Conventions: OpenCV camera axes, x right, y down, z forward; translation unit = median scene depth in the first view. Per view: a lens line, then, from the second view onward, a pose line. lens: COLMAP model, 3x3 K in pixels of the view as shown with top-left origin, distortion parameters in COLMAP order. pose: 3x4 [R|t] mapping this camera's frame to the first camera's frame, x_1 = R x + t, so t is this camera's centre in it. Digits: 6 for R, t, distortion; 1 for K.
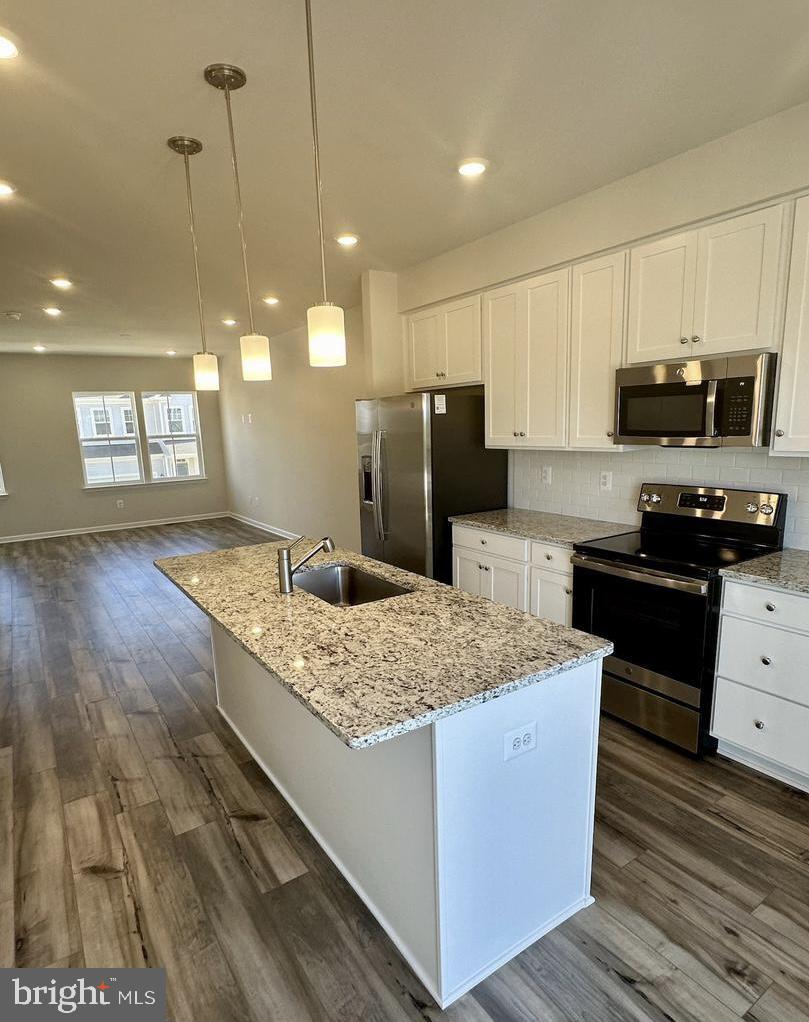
lens RADIAL K [[584.8, 0, 403.4], [0, 584.8, 541.3], [0, 0, 1]] dist [-0.001117, 0.001137]
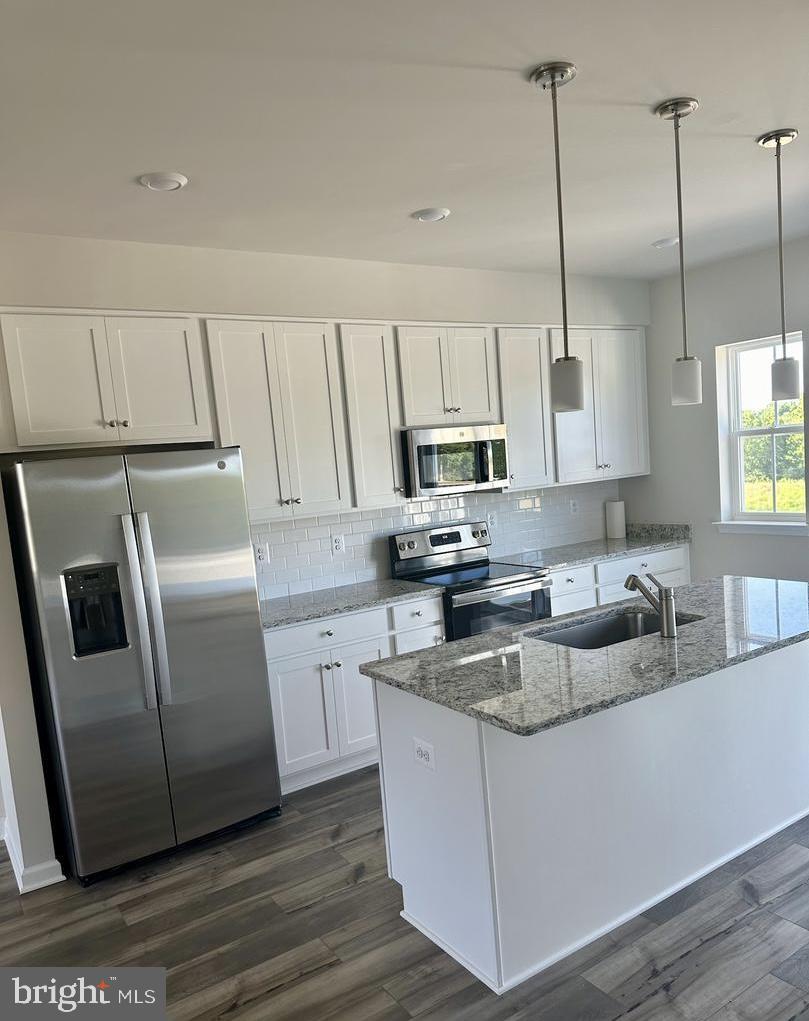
lens RADIAL K [[755.1, 0, 401.9], [0, 755.1, 541.4], [0, 0, 1]] dist [0.161661, -0.286831]
pose [[0.006464, -0.075454, 0.997128, -1.369603], [0.282459, 0.956681, 0.070562, -0.252535], [-0.959258, 0.281191, 0.027497, 1.318744]]
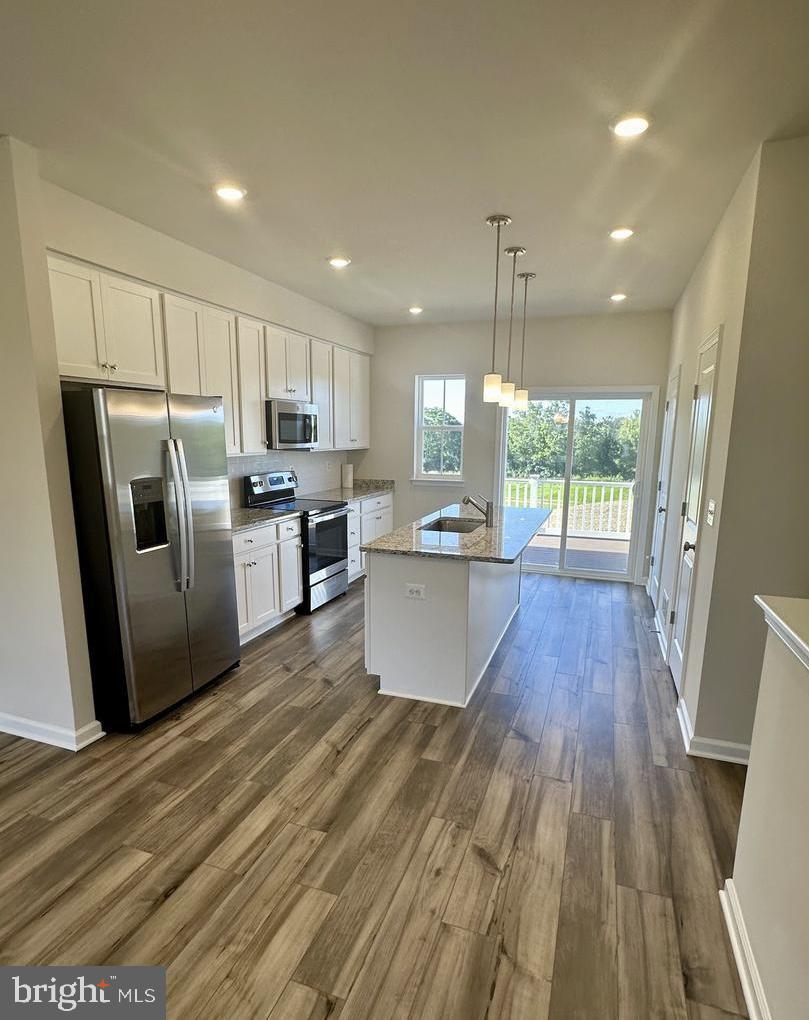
lens RADIAL K [[562.3, 0, 402.7], [0, 562.3, 539.4], [0, 0, 1]] dist [-0.001664, 0.001414]
pose [[-0.596553, -0.122138, 0.793225, -1.368939], [0.172457, 0.945757, 0.275323, -0.379978], [-0.783826, 0.301042, -0.543130, 2.113291]]
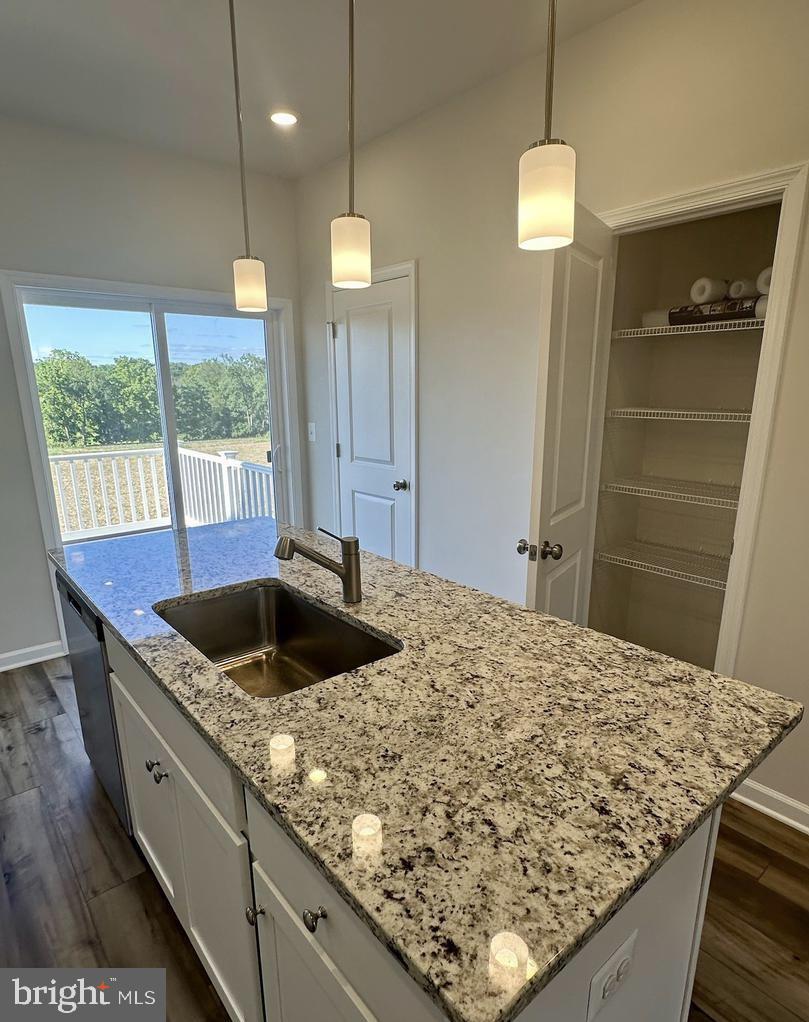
lens RADIAL K [[584.8, 0, 403.4], [0, 584.8, 541.3], [0, 0, 1]] dist [-0.001117, 0.001137]
pose [[-0.993182, 0.066510, -0.095739, -0.198430], [0.016359, 0.892663, 0.450427, -0.282562], [0.115421, 0.445790, -0.887665, 1.581493]]
